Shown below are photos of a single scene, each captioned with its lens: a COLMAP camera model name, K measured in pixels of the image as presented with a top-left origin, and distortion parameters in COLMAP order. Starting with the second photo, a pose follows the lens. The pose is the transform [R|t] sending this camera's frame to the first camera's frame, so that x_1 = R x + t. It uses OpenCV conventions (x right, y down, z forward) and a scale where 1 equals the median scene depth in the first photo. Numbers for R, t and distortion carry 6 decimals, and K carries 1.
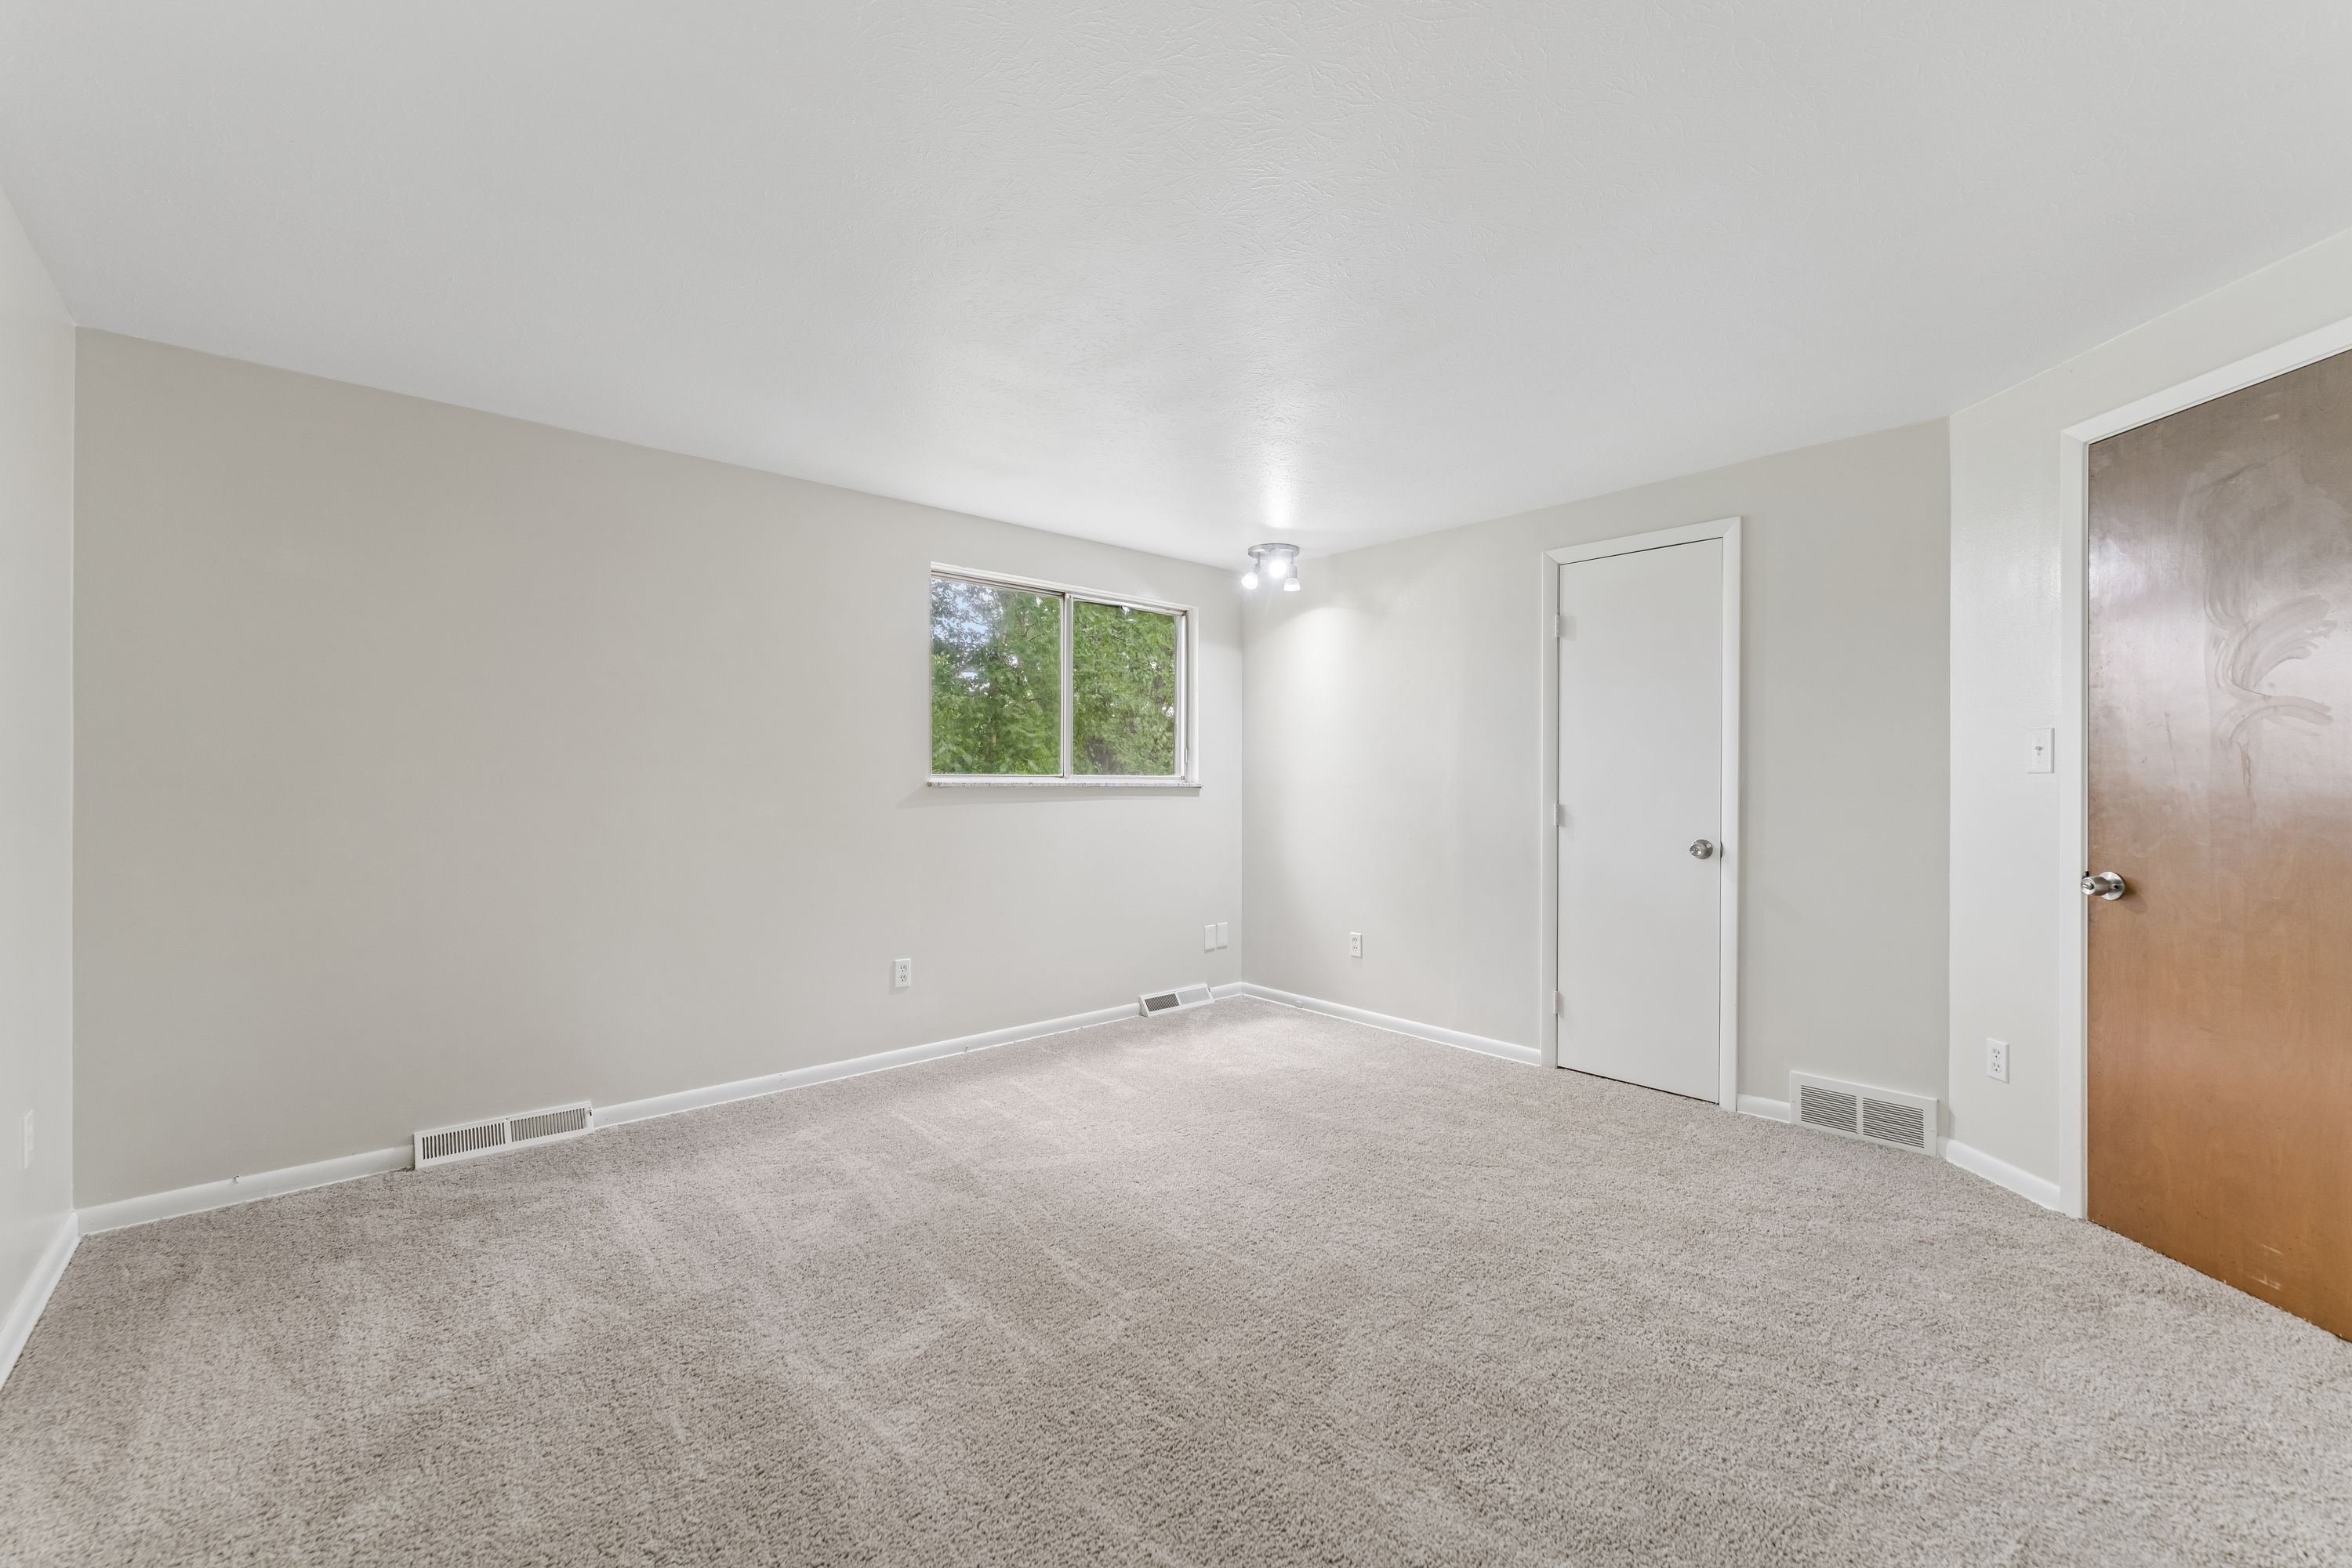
lens RADIAL K [[956.5, 0, 1161.9], [0, 956.5, 783.1], [0, 0, 1]] dist [-0.005870, -0.000106]
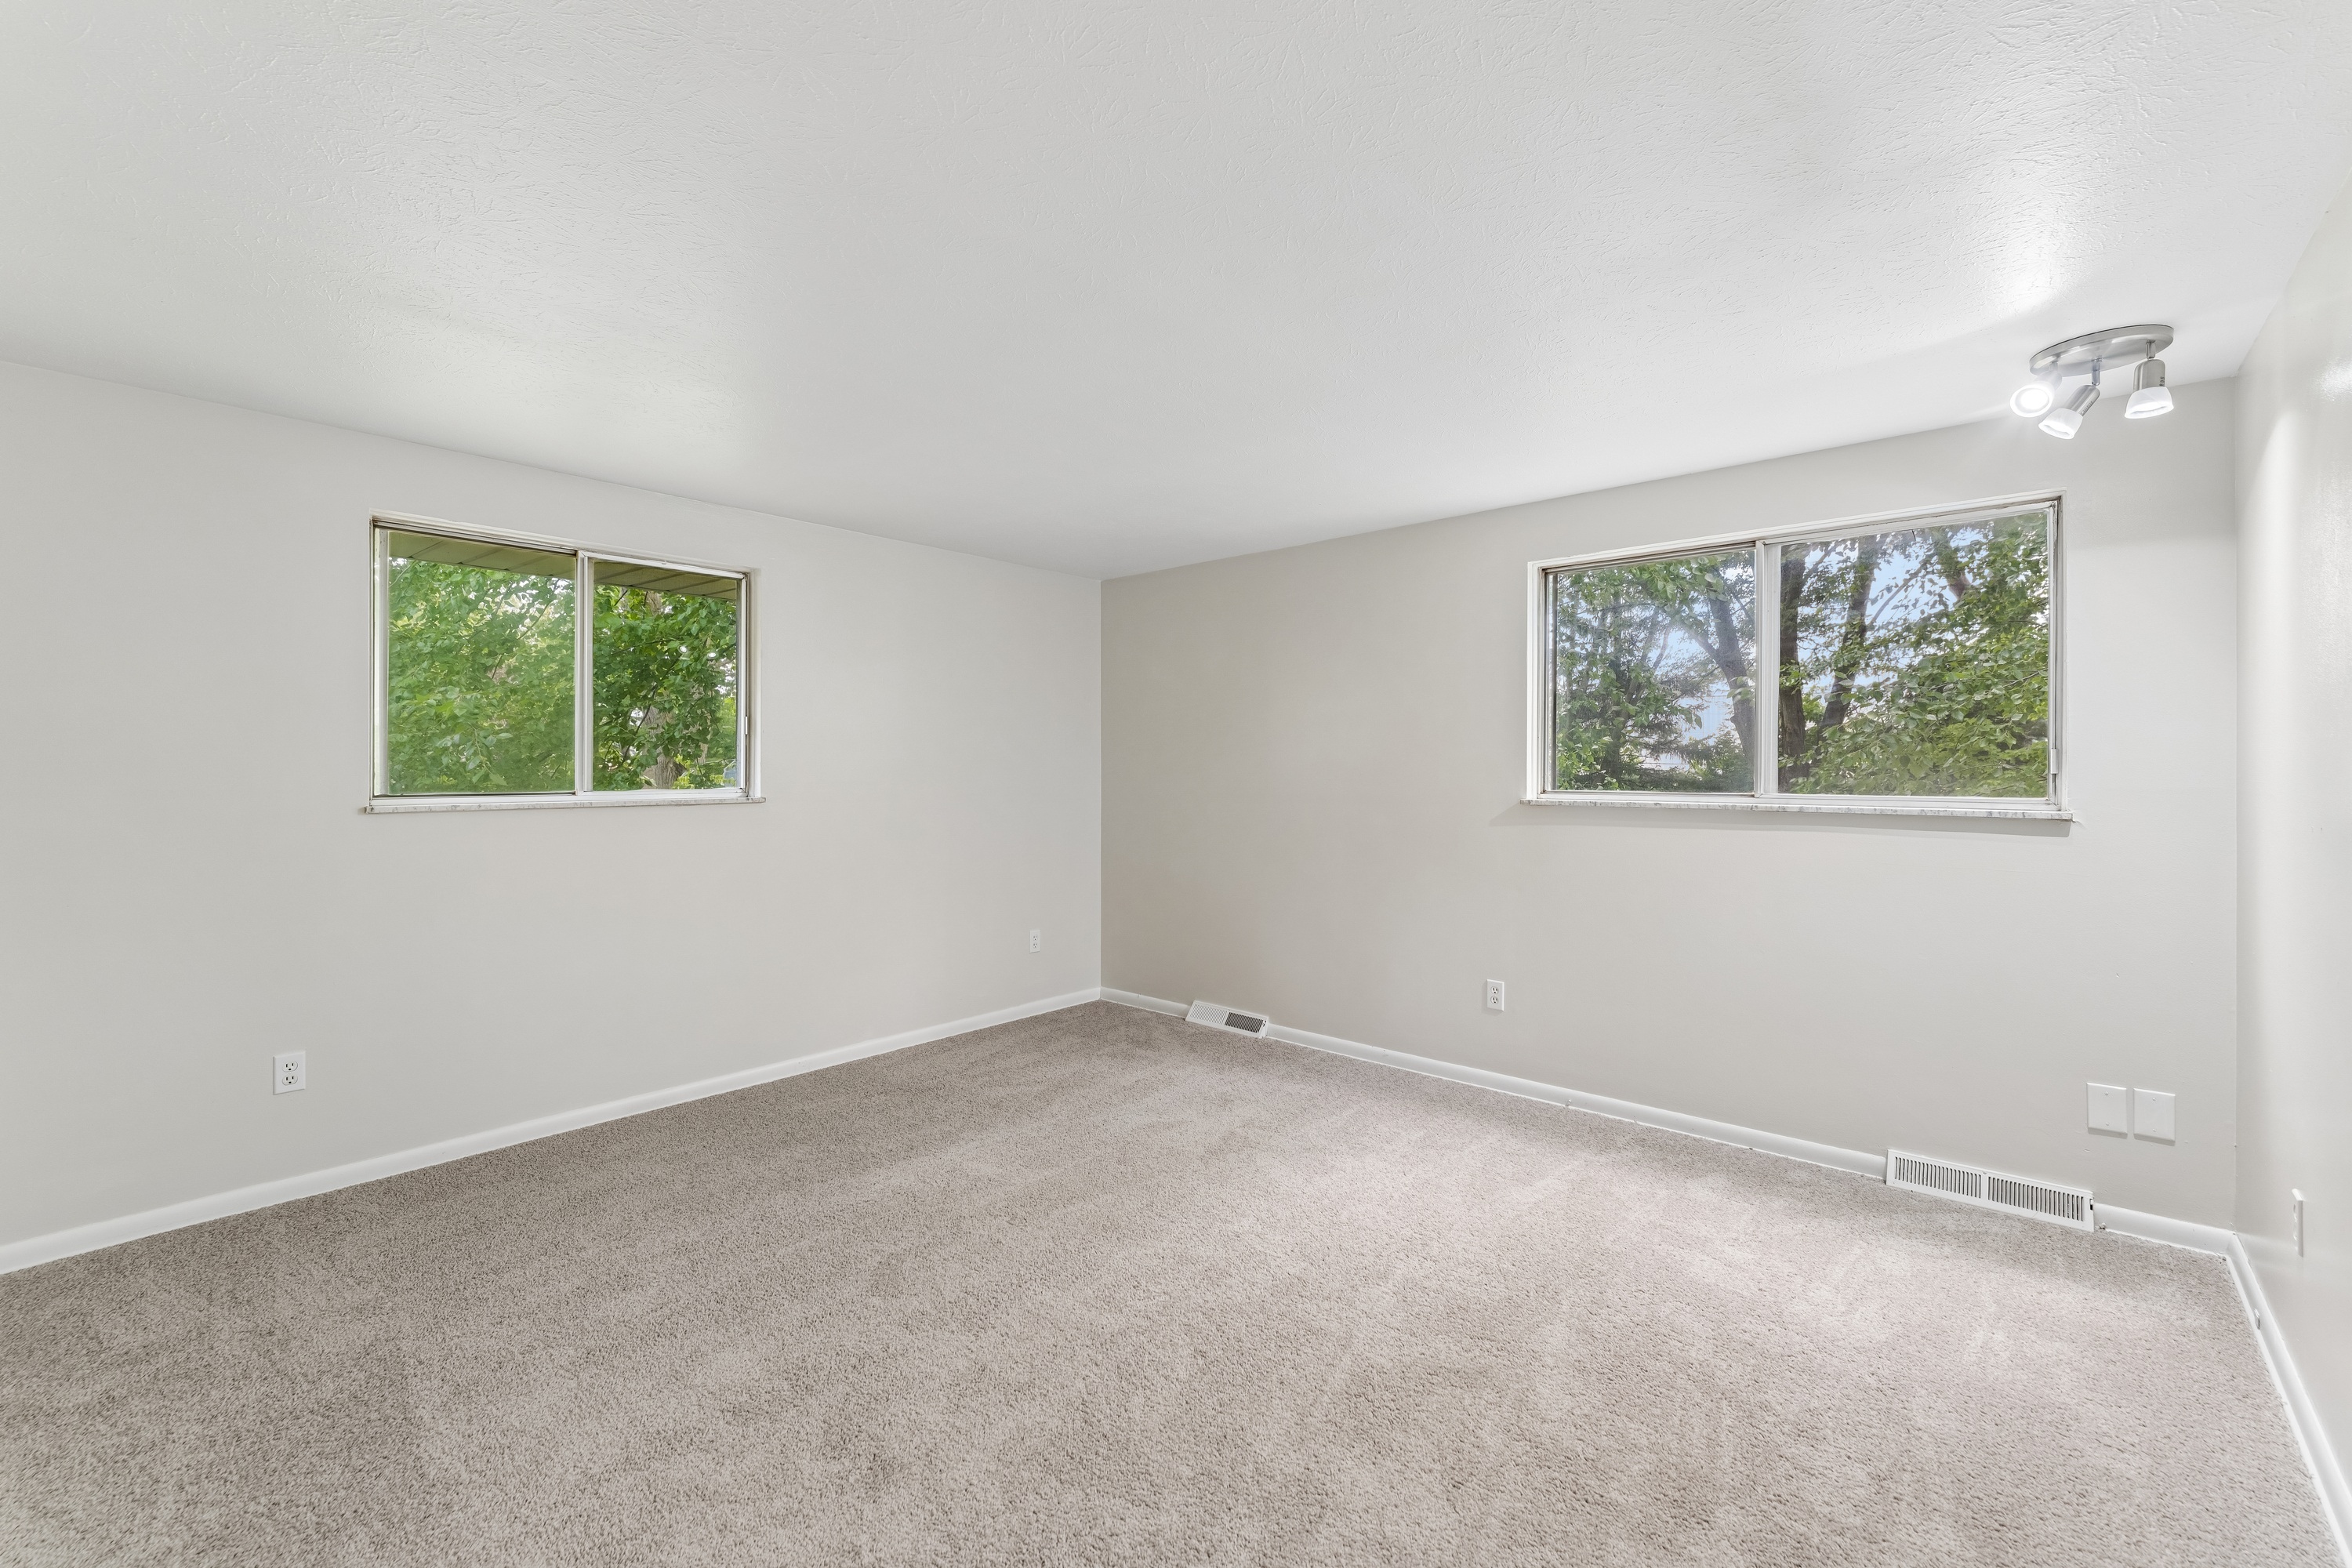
lens RADIAL K [[956.5, 0, 1164.8], [0, 956.5, 770.4], [0, 0, 1]] dist [-0.005870, -0.000106]
pose [[0.126335, 0.007001, -0.991963, 0.739022], [0.000630, 0.999974, 0.007138, -0.042264], [0.991987, -0.001527, 0.126327, 0.617779]]
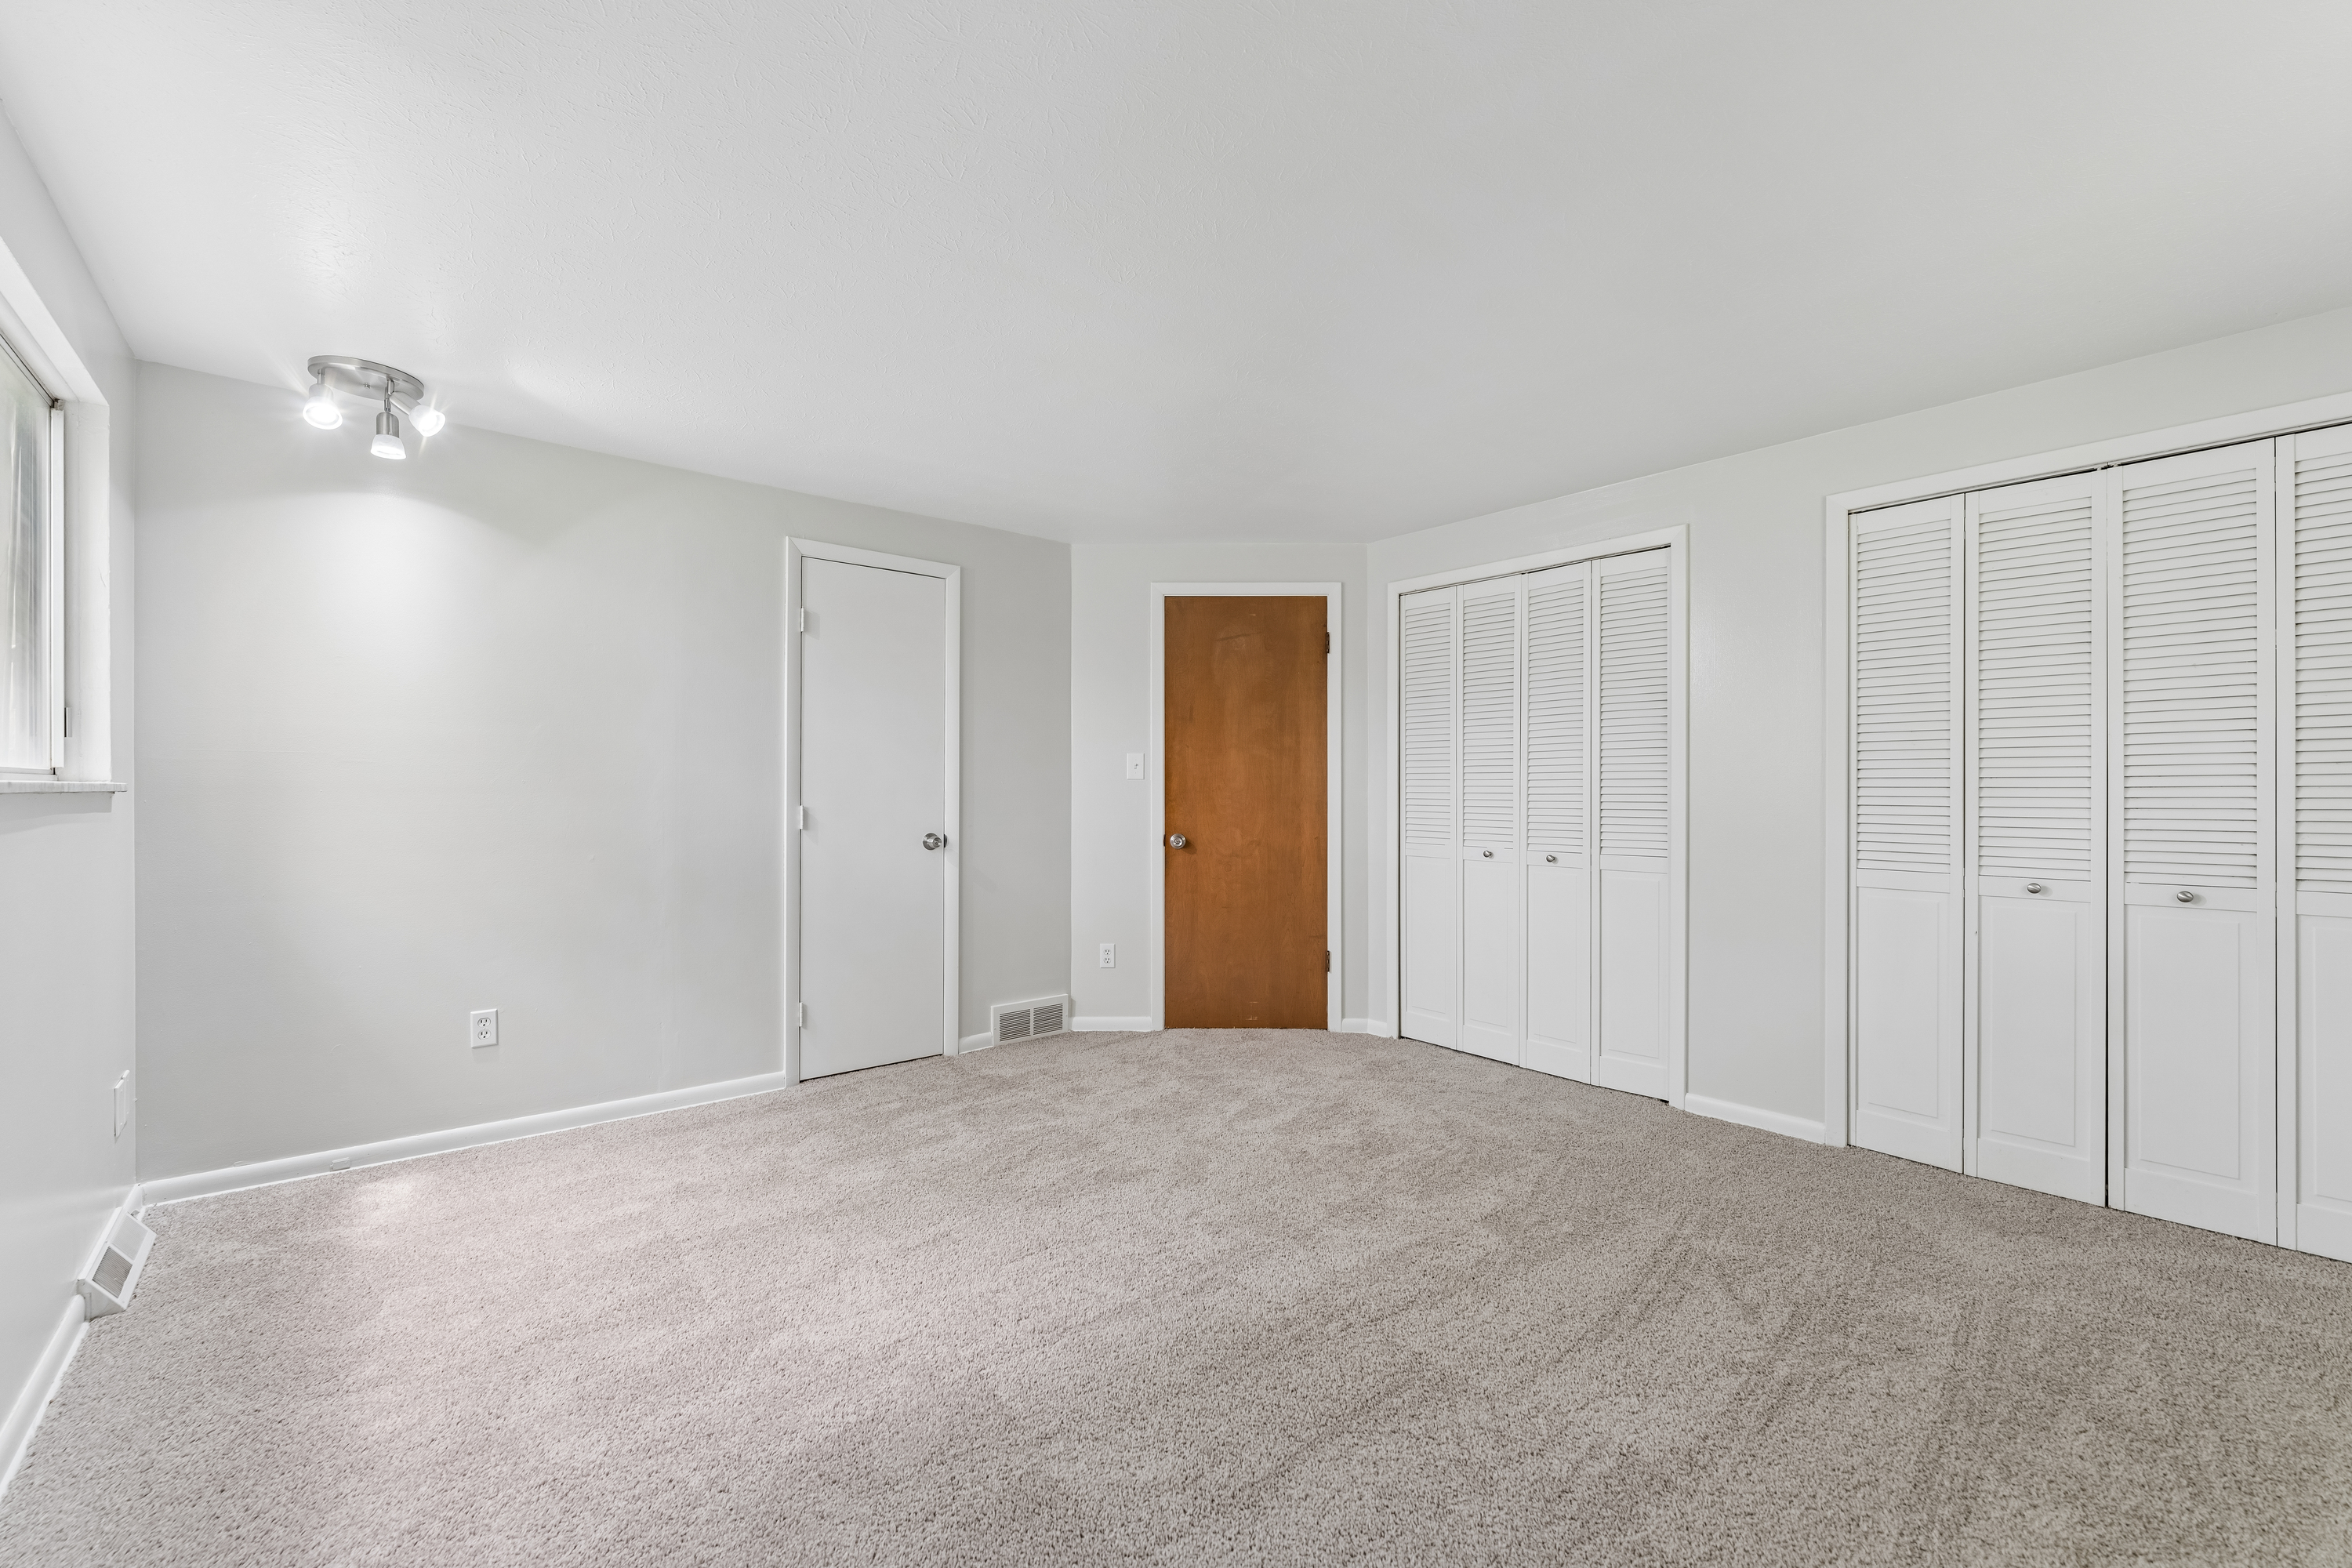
lens RADIAL K [[956.5, 0, 1182.0], [0, 956.5, 786.3], [0, 0, 1]] dist [-0.005870, -0.000106]
pose [[0.013274, -0.001693, 0.999910, -0.608727], [-0.003053, 0.999994, 0.001734, -0.001041], [-0.999907, -0.003075, 0.013269, 0.690717]]
